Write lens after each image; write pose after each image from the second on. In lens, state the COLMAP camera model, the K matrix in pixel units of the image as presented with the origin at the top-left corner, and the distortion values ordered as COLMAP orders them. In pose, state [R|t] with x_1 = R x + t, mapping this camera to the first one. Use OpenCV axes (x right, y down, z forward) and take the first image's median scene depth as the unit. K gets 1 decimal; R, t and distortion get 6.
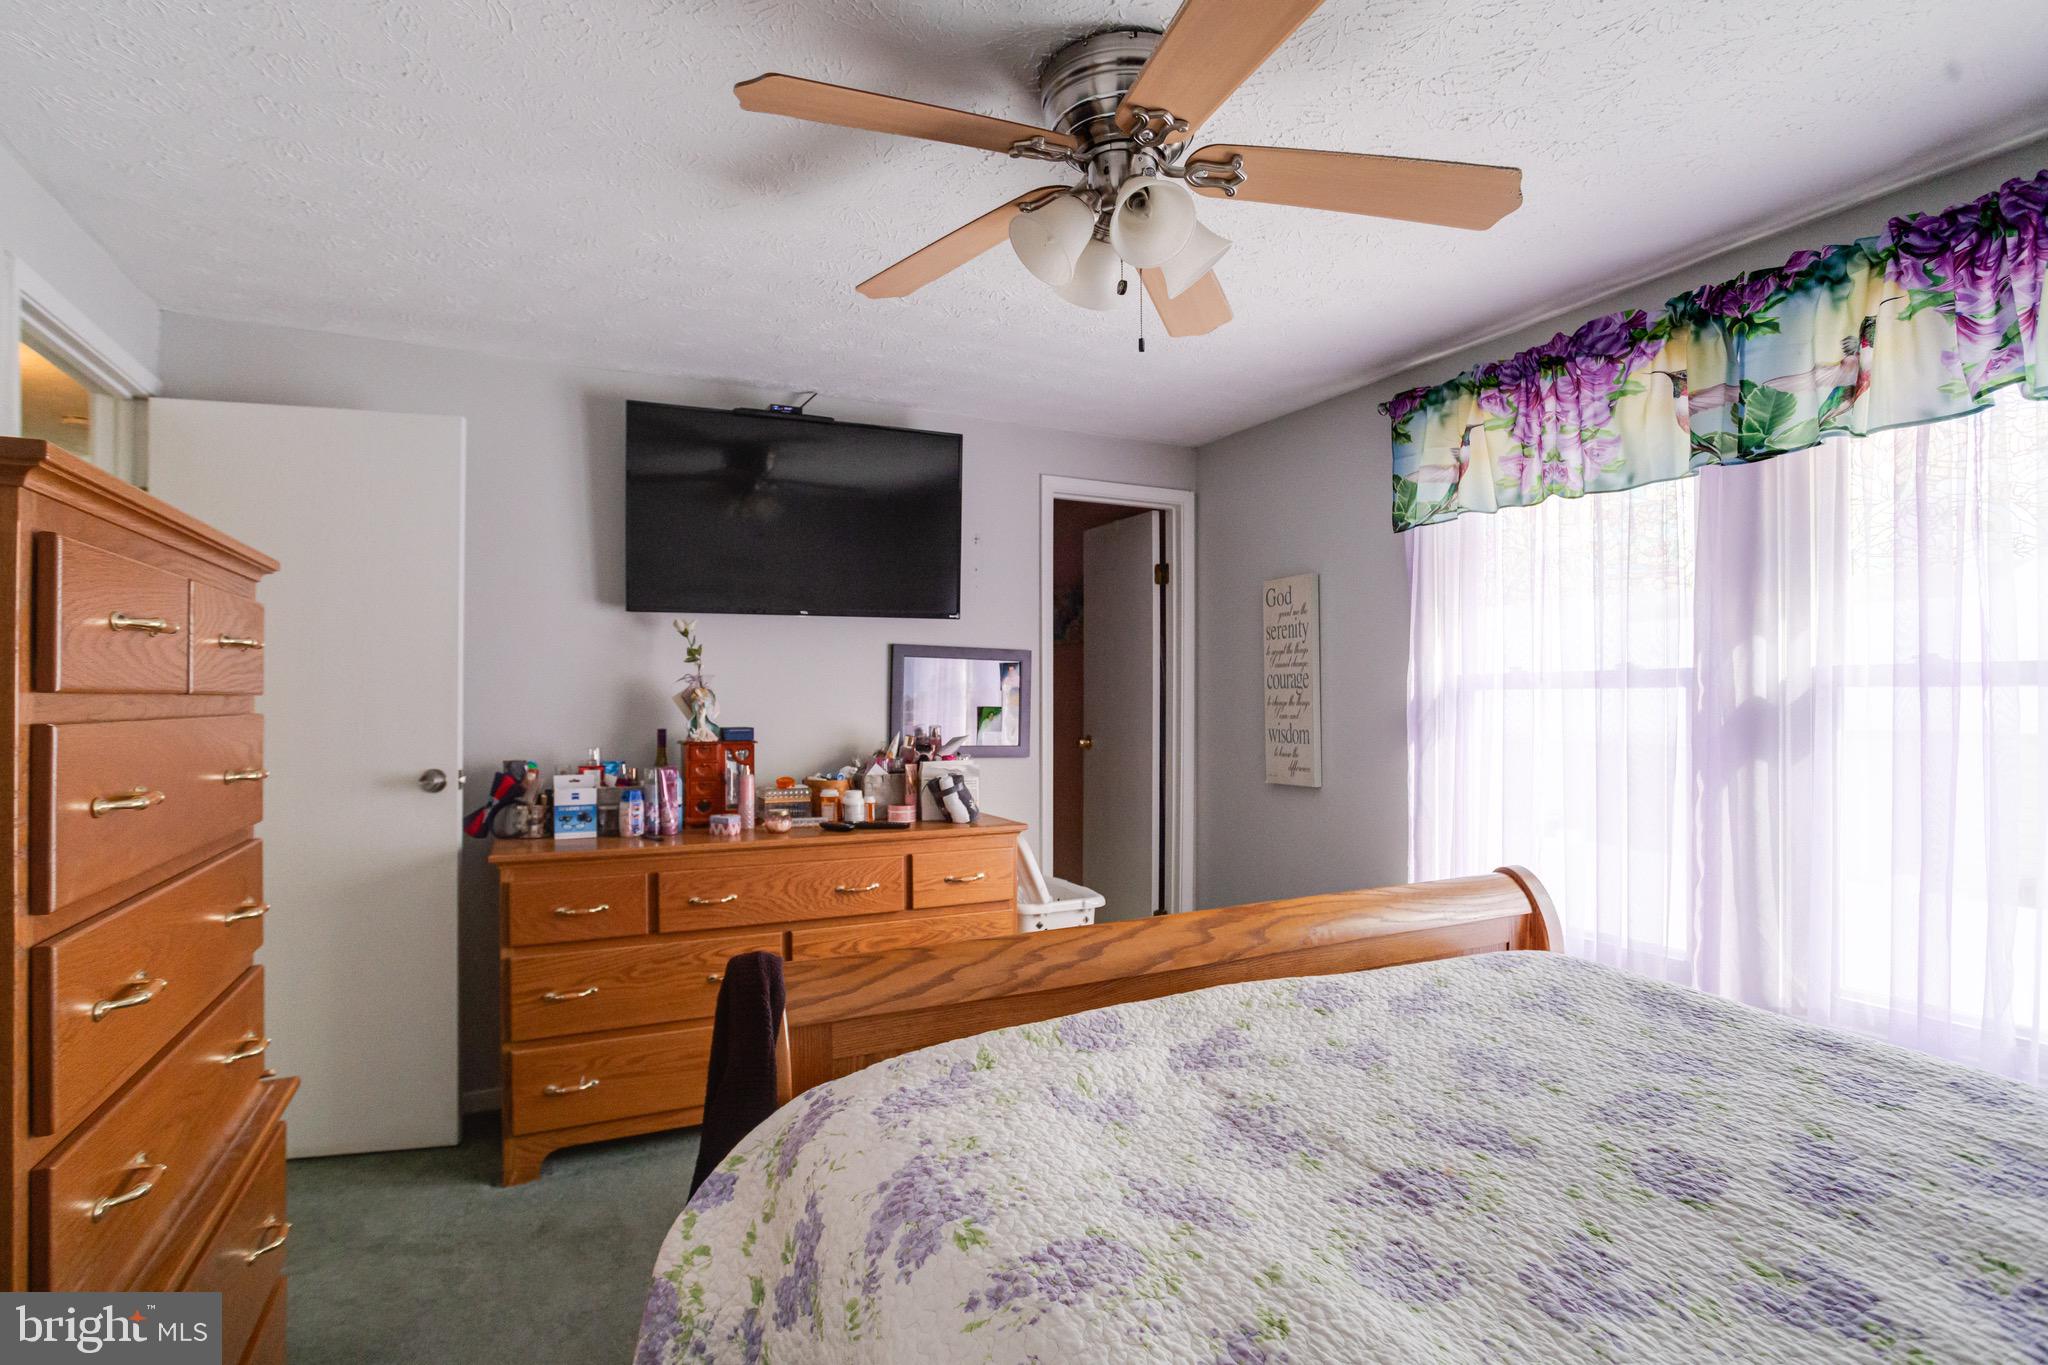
lens RADIAL K [[986.0, 0, 1008.2], [0, 986.0, 687.4], [0, 0, 1]] dist [-0.043330, 0.019672]
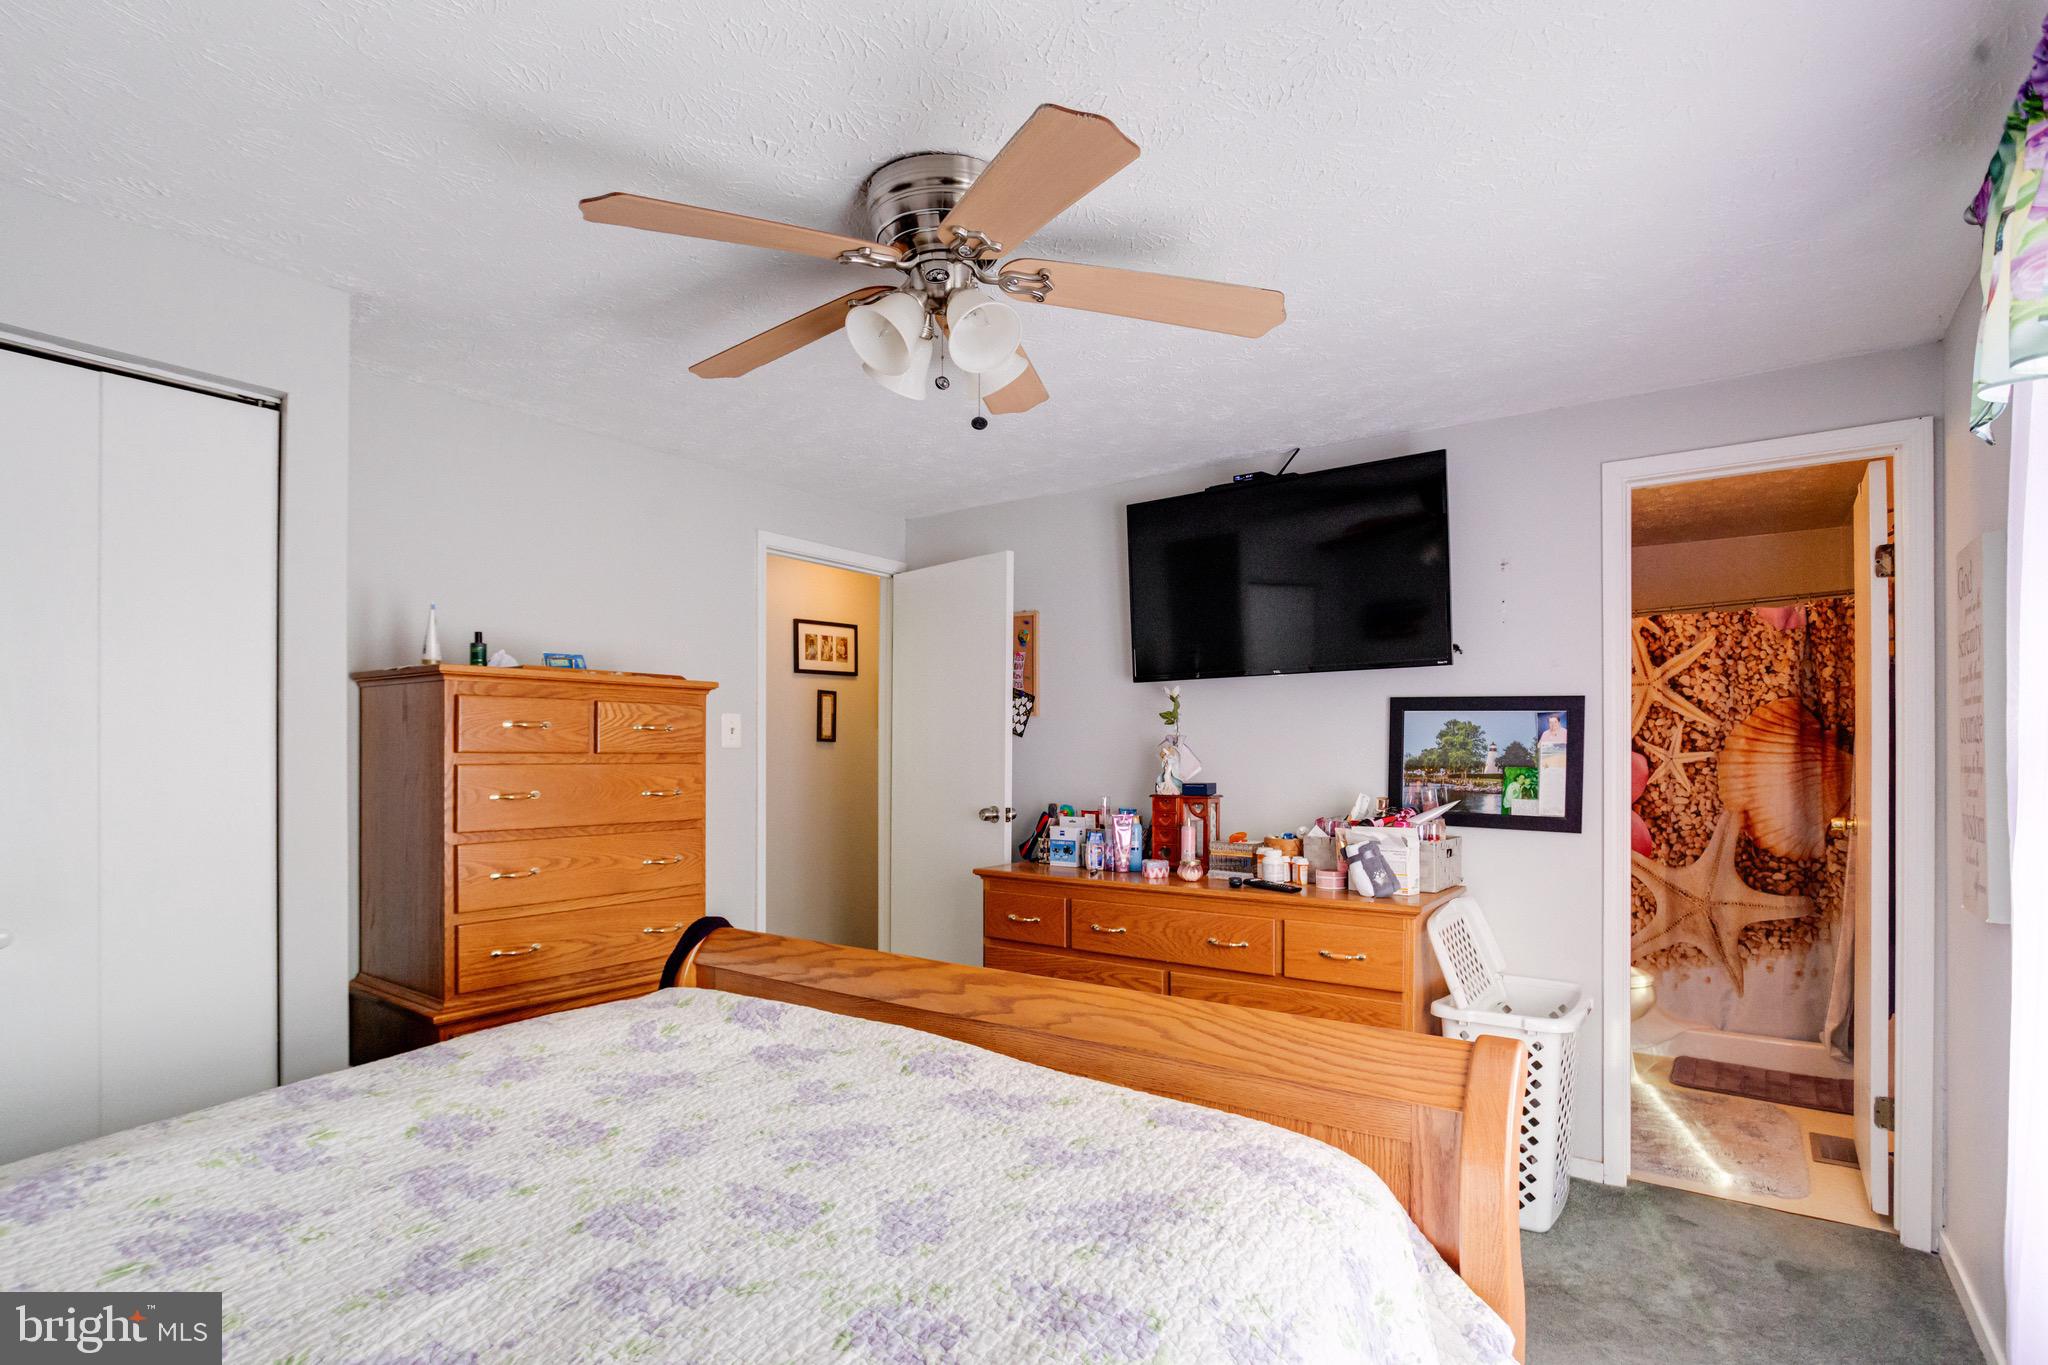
lens RADIAL K [[986.0, 0, 963.8], [0, 986.0, 739.1], [0, 0, 1]] dist [-0.043330, 0.019672]
pose [[0.461501, -0.010802, -0.887074, 0.623093], [0.006683, 0.999940, -0.008700, -0.000119], [0.887115, -0.001913, 0.461545, 0.291749]]
